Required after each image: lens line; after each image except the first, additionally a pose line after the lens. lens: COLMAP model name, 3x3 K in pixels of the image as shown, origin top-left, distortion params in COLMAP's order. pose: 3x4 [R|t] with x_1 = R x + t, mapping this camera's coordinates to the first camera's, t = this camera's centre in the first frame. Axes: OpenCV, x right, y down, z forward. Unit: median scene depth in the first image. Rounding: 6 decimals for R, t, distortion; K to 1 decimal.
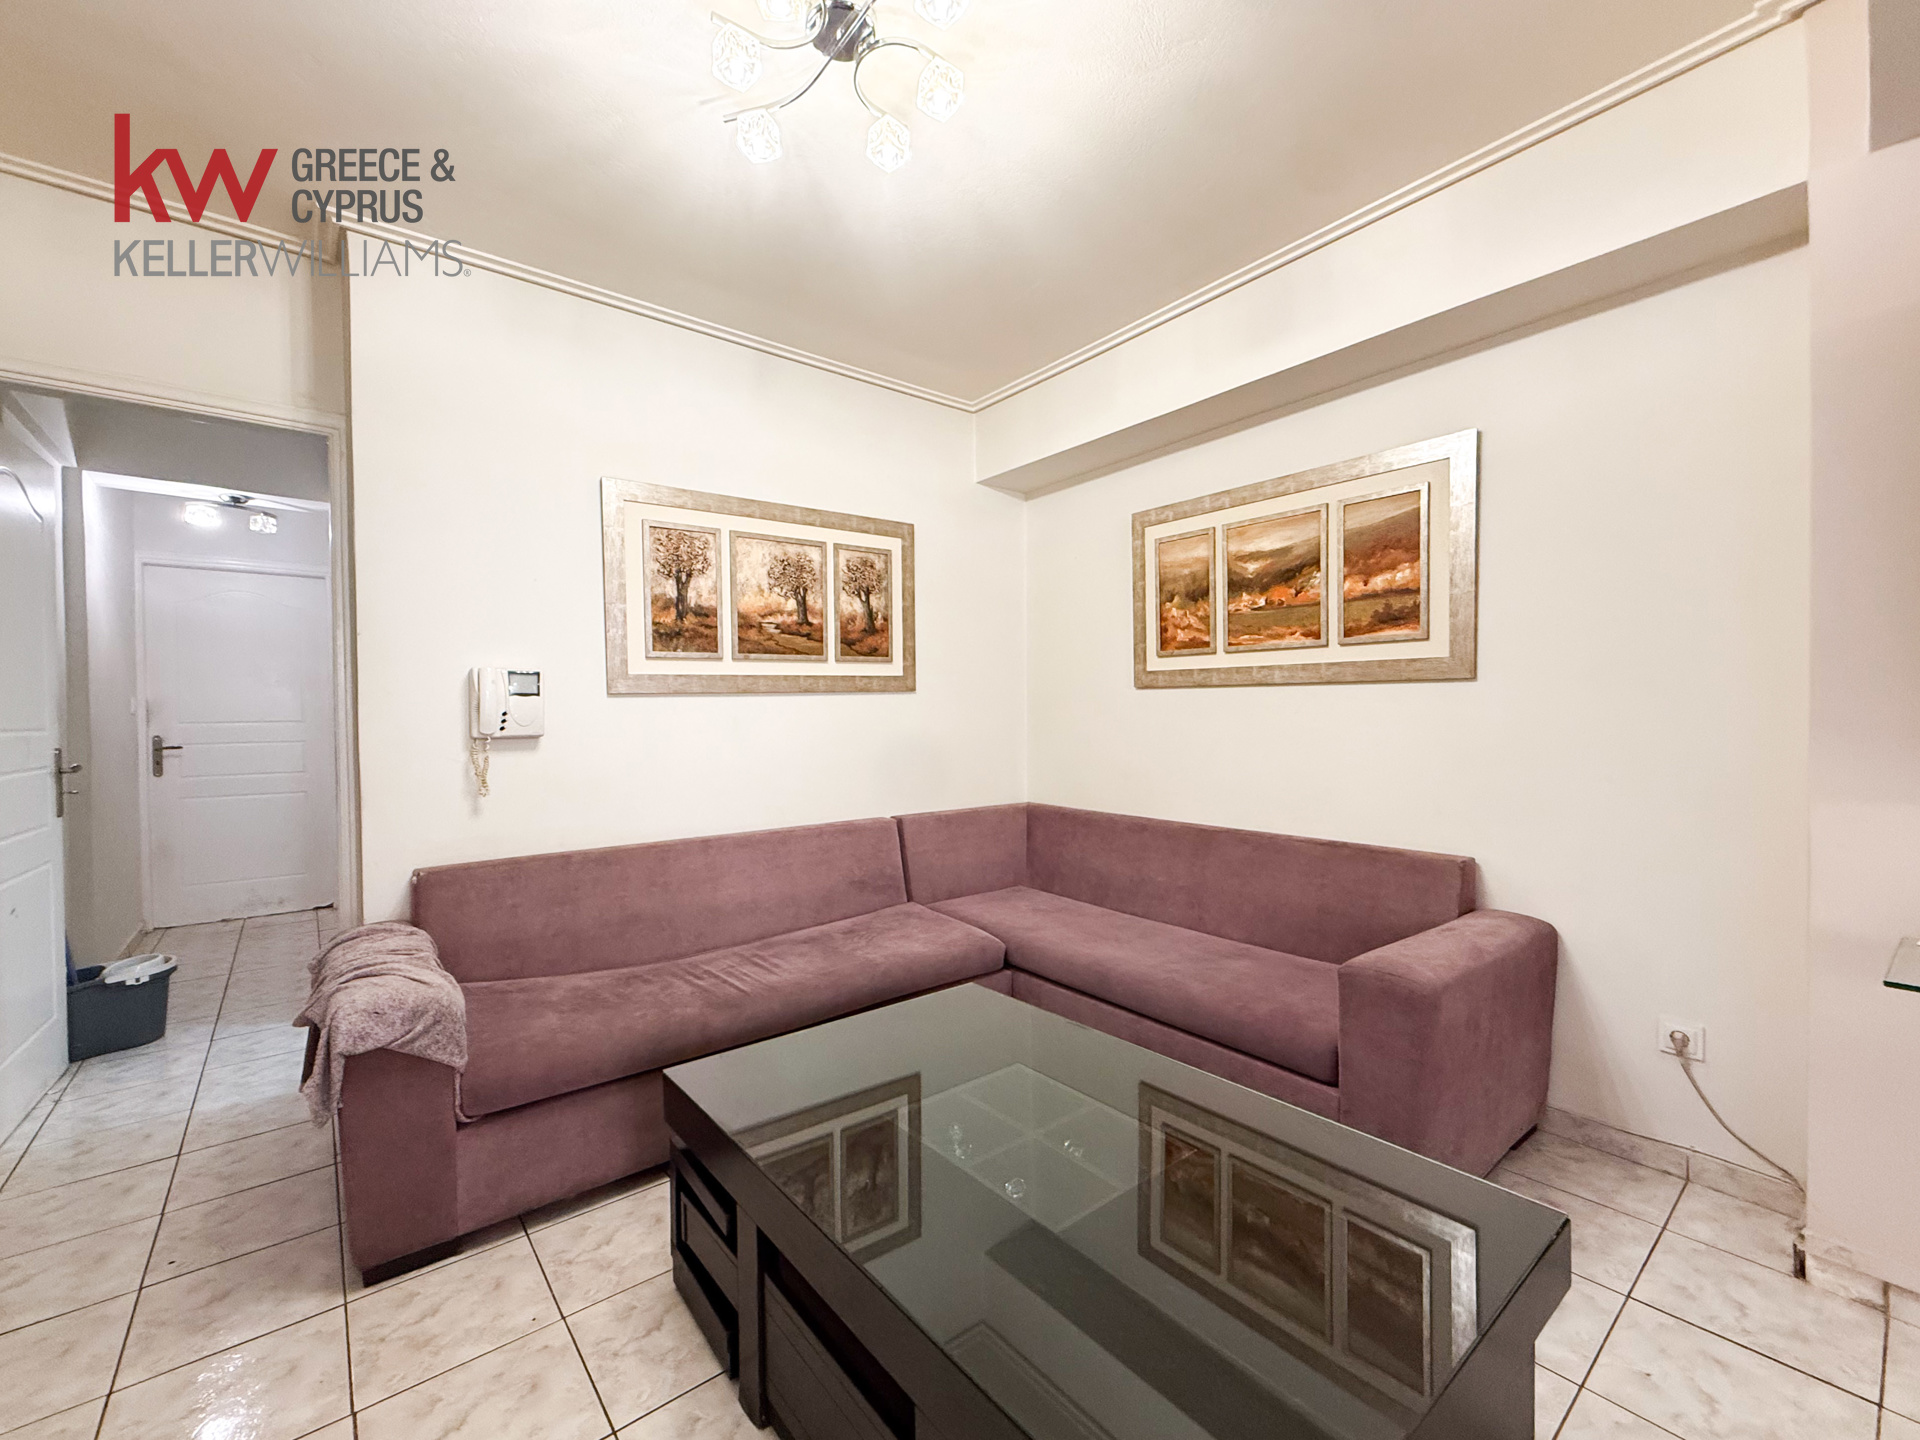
lens RADIAL K [[796.7, 0, 955.2], [0, 796.7, 724.3], [0, 0, 1]] dist [0.000370, -0.000336]
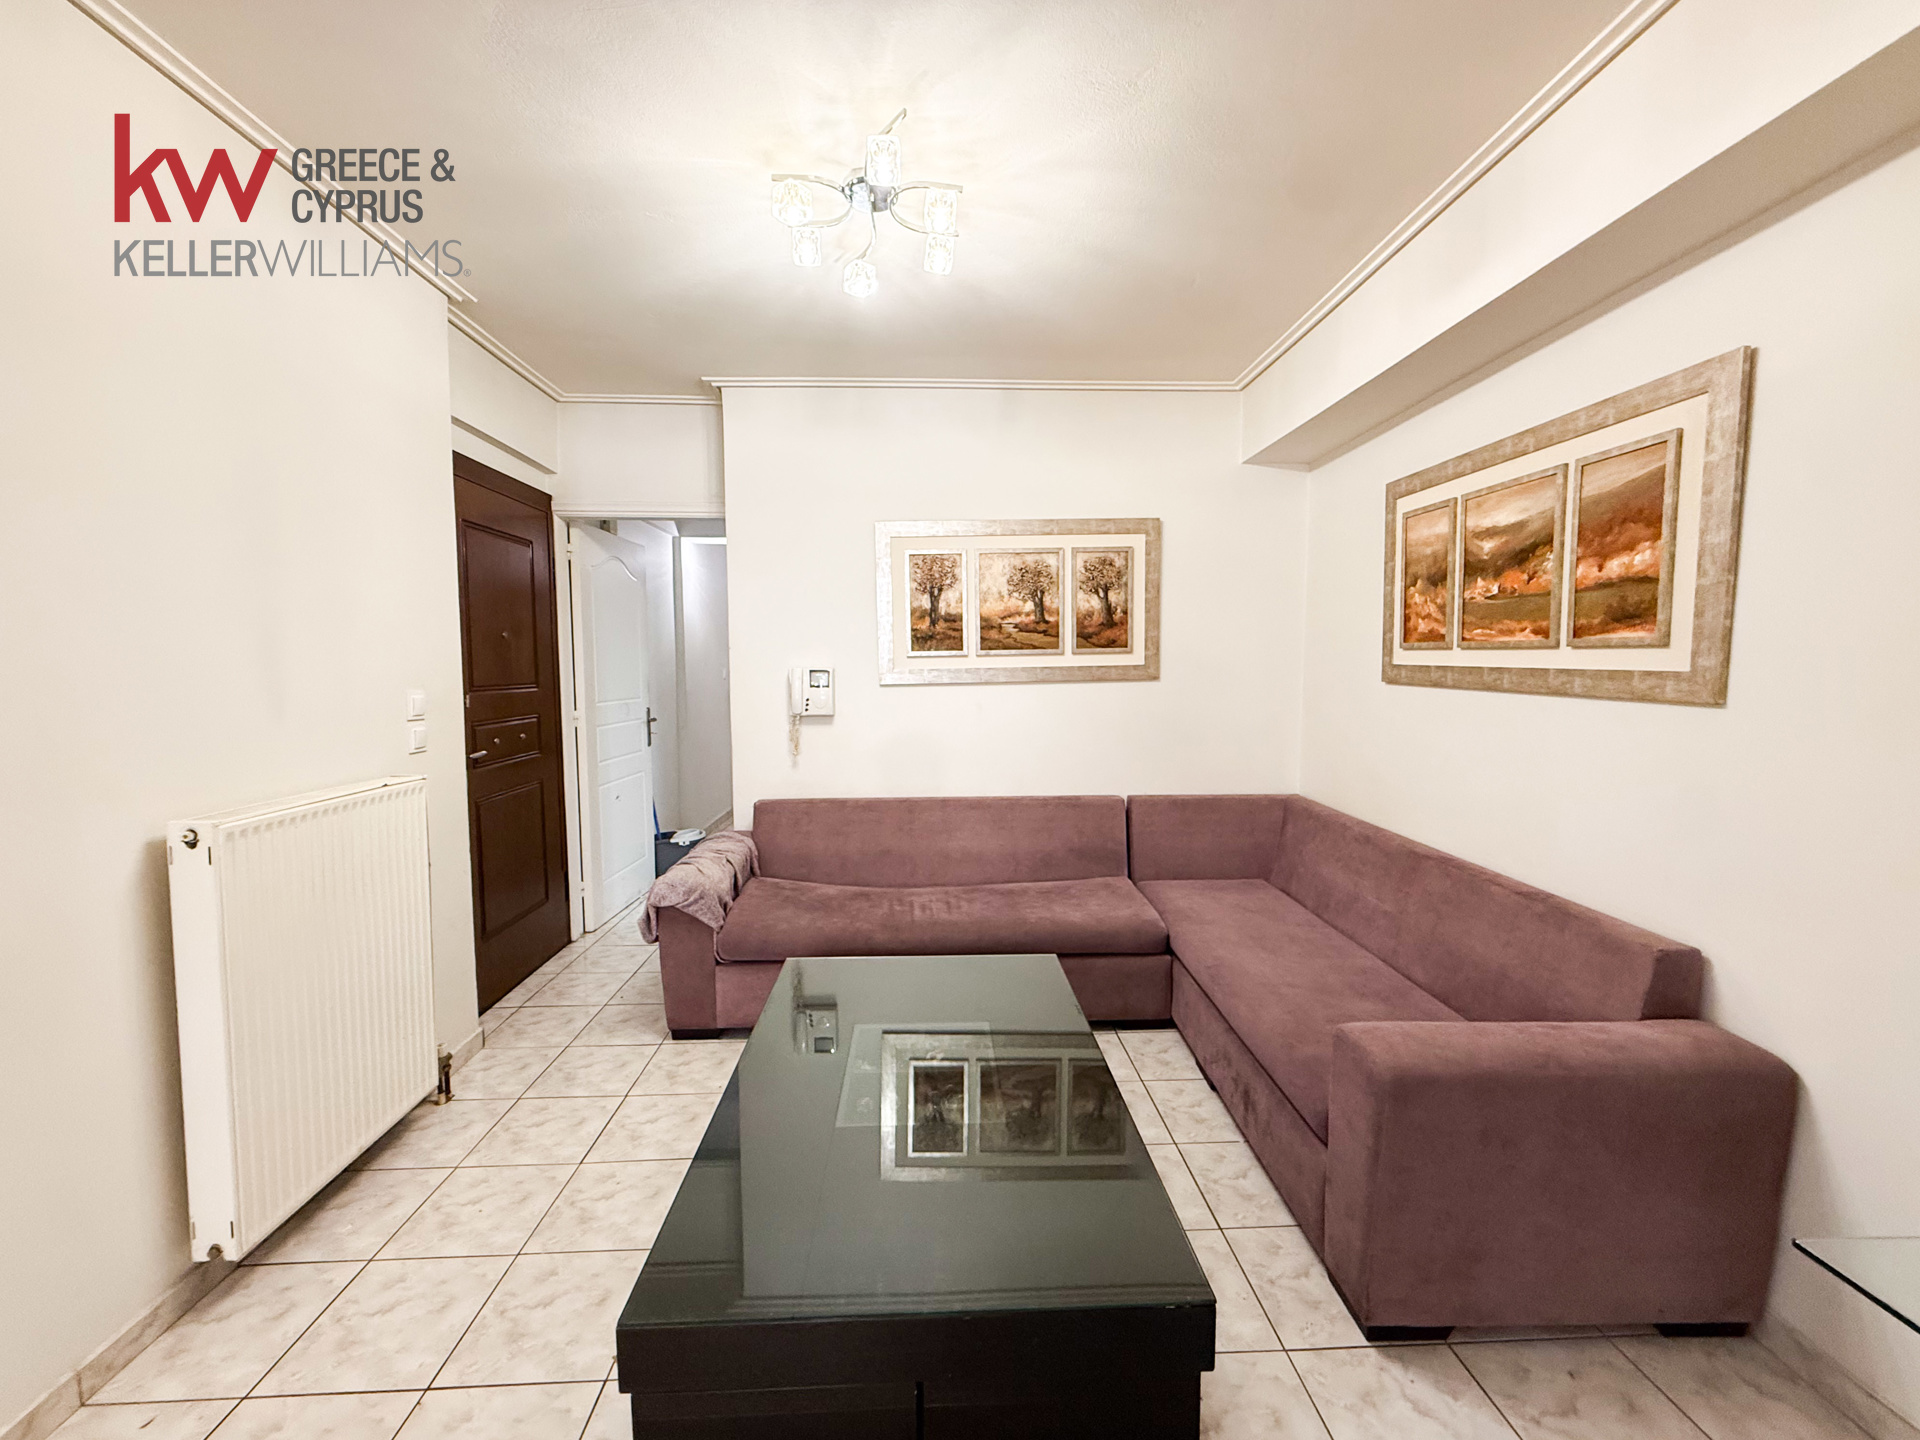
lens RADIAL K [[770.4, 0, 958.2], [0, 770.4, 720.3], [0, 0, 1]] dist [0.000176, -0.000148]
pose [[0.803395, 0.053352, -0.593051, 0.410944], [-0.014097, 0.997403, 0.070632, -0.066236], [0.595279, -0.048385, 0.802061, 0.031778]]
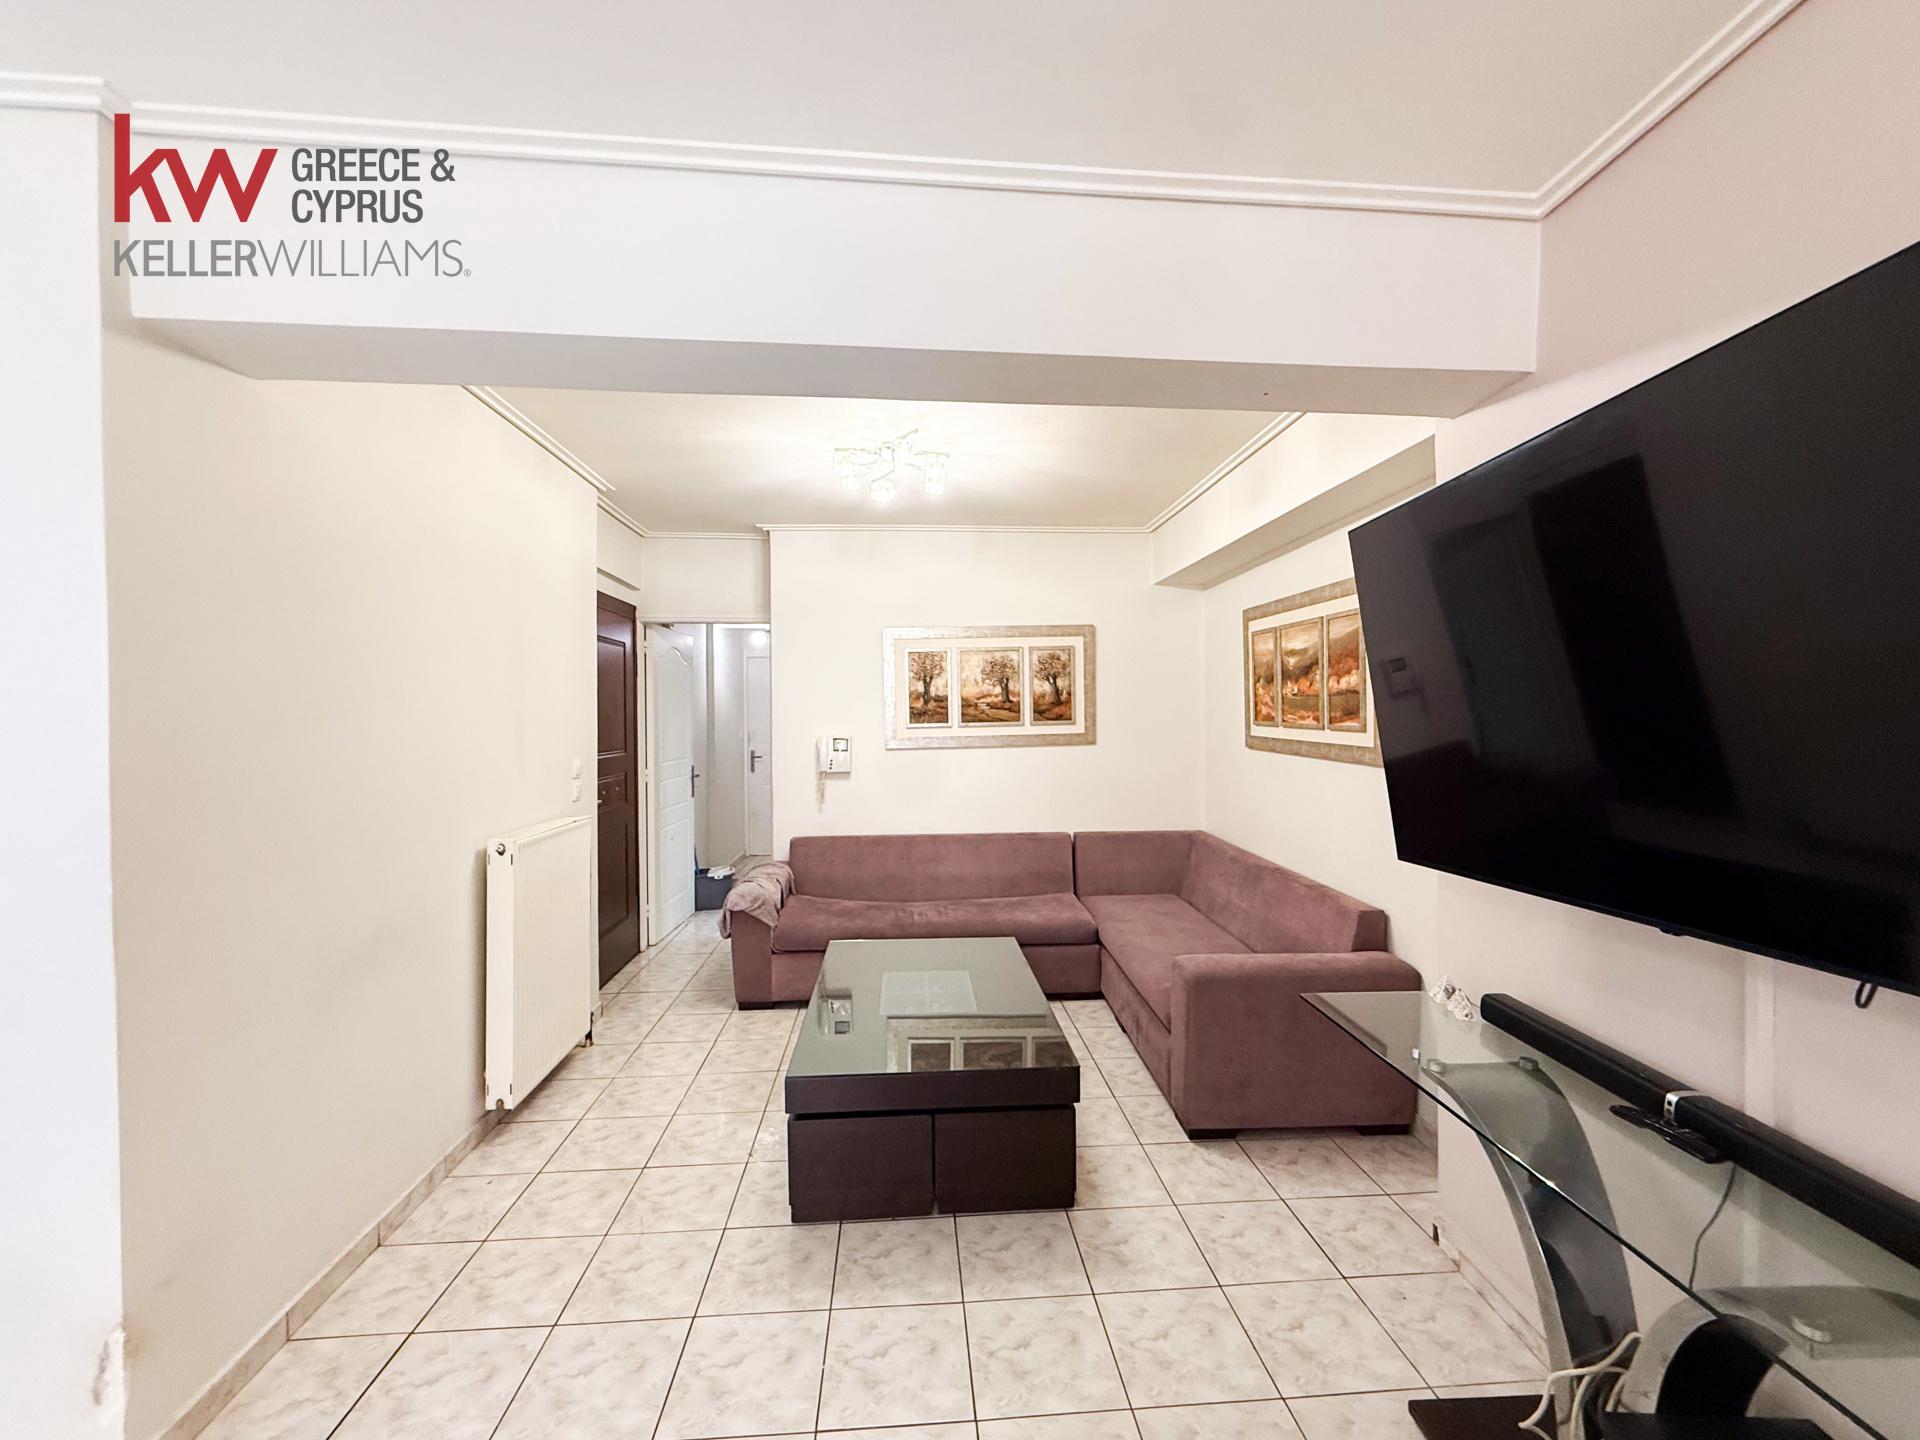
lens RADIAL K [[779.4, 0, 957.2], [0, 779.4, 721.6], [0, 0, 1]] dist [0.001218, 0.000124]
pose [[0.817509, 0.012238, -0.575785, 0.644926], [-0.010975, 0.999924, 0.005670, -0.102270], [0.575811, 0.001683, 0.817581, -0.306767]]
